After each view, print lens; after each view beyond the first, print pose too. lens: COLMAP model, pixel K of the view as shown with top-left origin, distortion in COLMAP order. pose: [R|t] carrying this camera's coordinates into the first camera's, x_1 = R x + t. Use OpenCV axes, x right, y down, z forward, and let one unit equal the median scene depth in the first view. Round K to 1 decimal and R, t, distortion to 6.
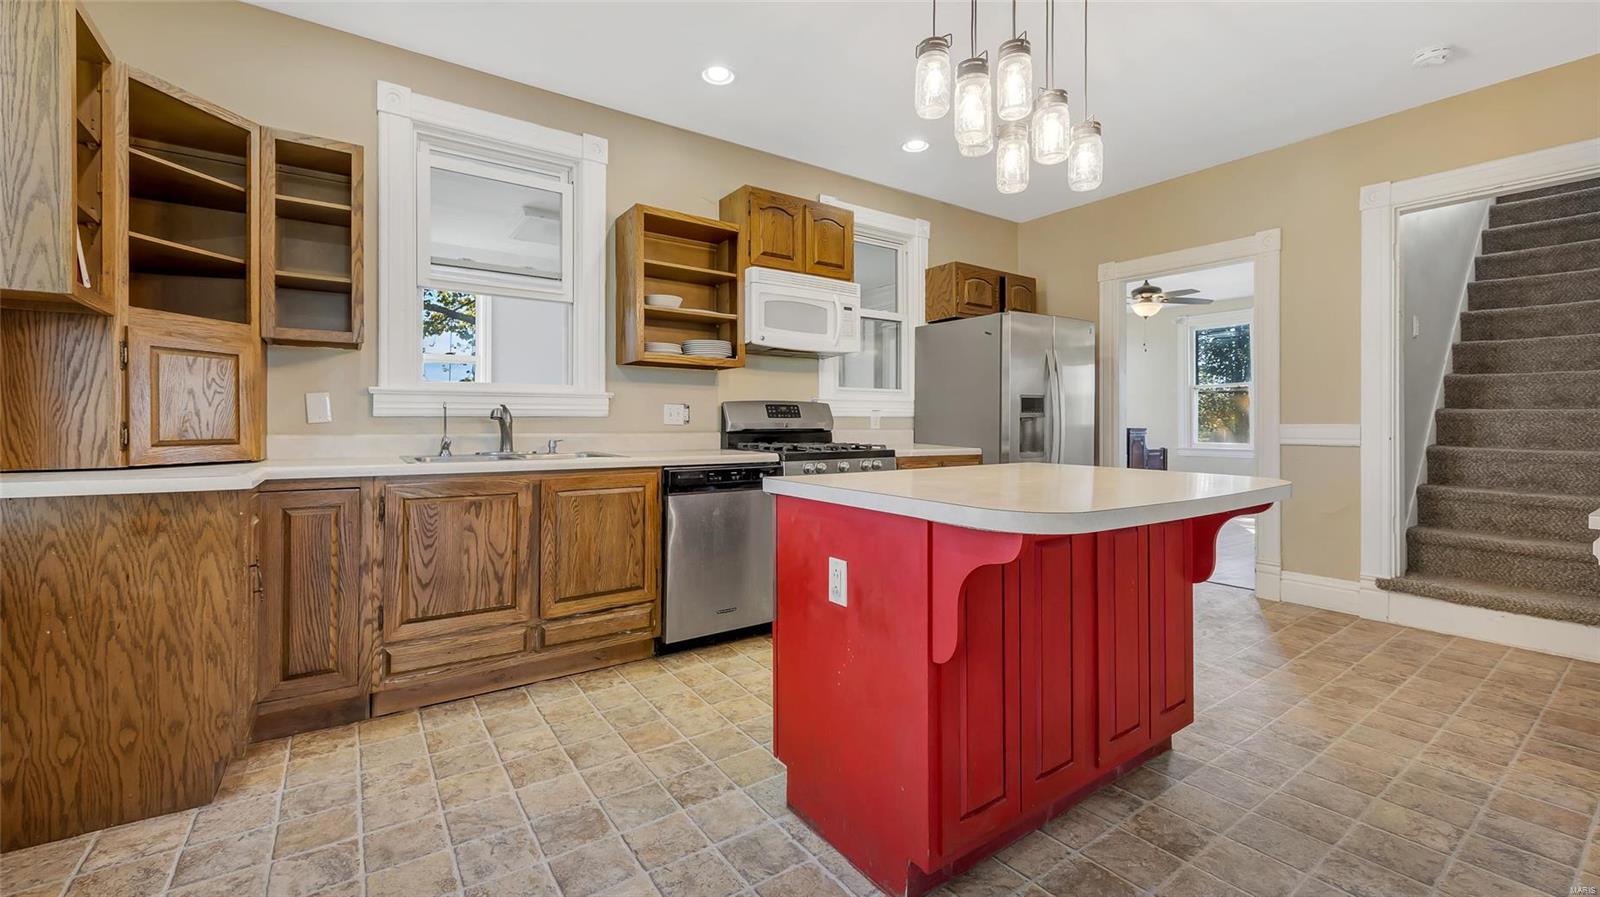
lens RADIAL K [[642.9, 0, 806.3], [0, 642.9, 420.1], [0, 0, 1]] dist [0.006957, 0.000286]
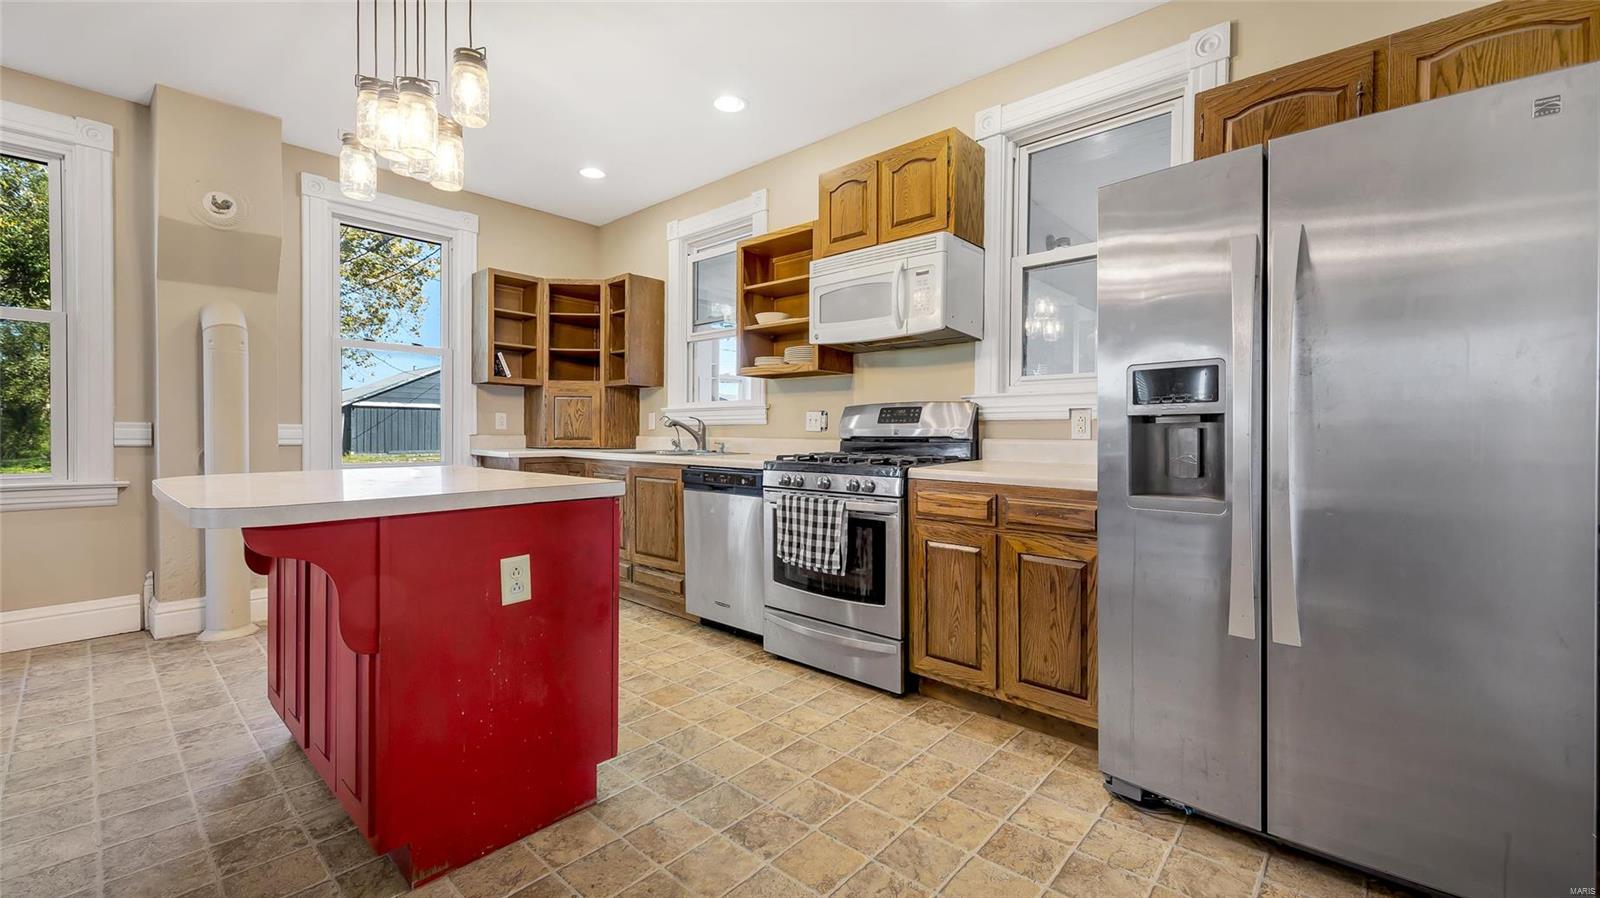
lens RADIAL K [[641.6, 0, 800.5], [0, 641.6, 441.0], [0, 0, 1]] dist [0.000290, 0.000047]
pose [[0.220482, 0.014278, -0.975287, 0.993442], [0.001850, 0.999885, 0.015057, 0.008958], [0.975389, -0.005124, 0.220430, 0.941620]]
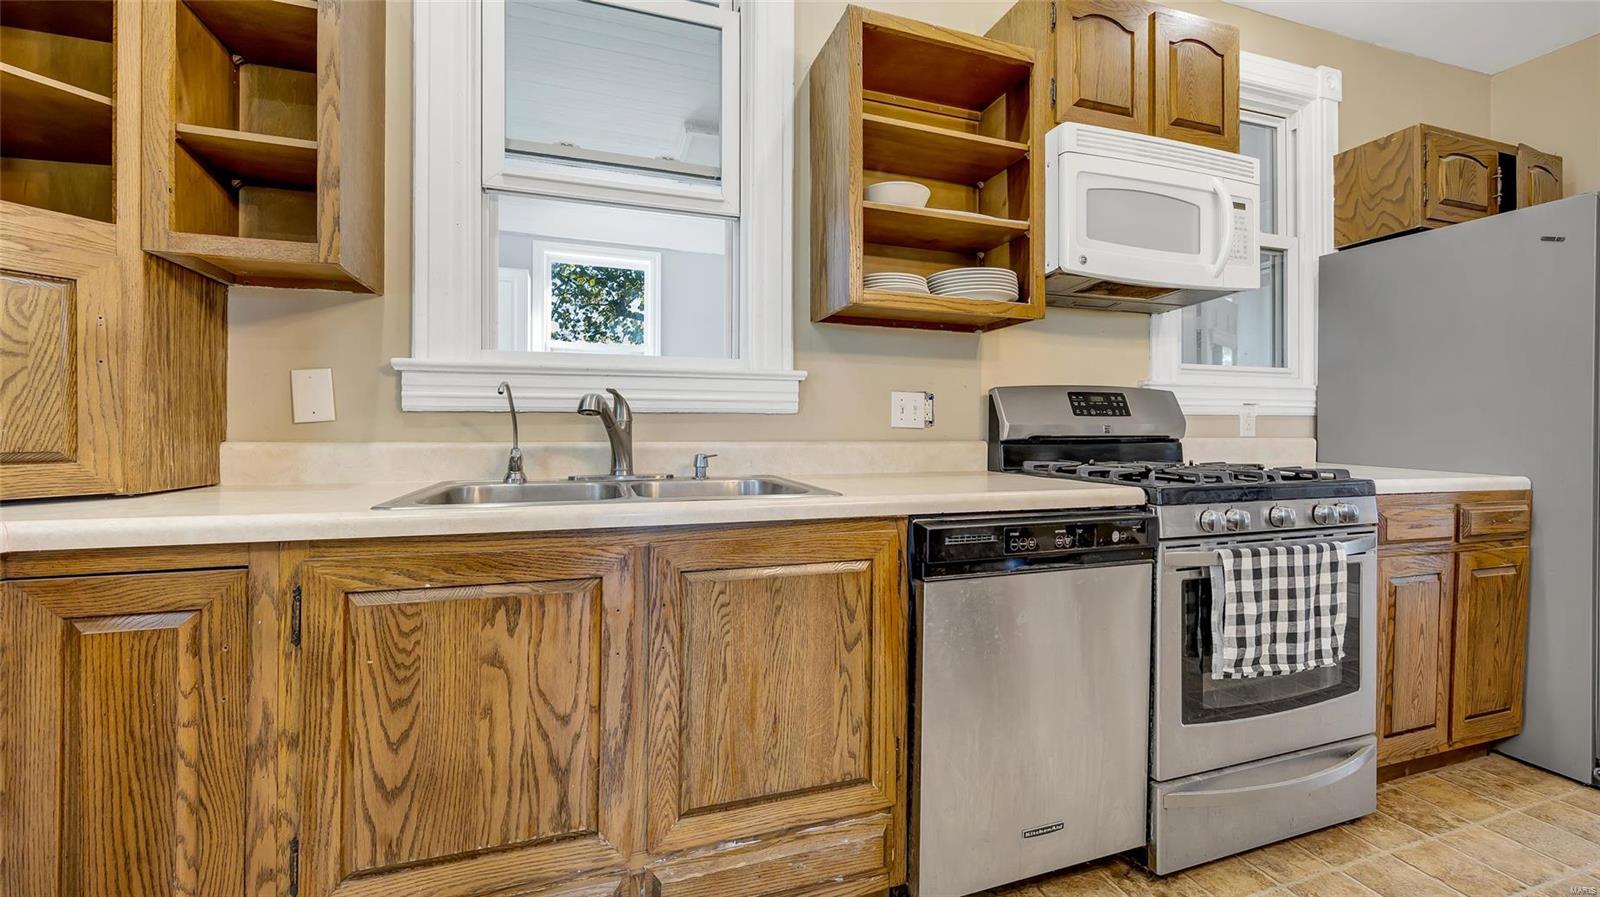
lens RADIAL K [[629.0, 0, 807.6], [0, 629.0, 429.1], [0, 0, 1]] dist [0.003803, 0.000148]
pose [[0.958482, 0.000121, -0.285154, -0.165161], [0.000465, 0.999998, 0.001987, 0.008823], [0.285153, -0.002037, 0.958480, 0.549530]]
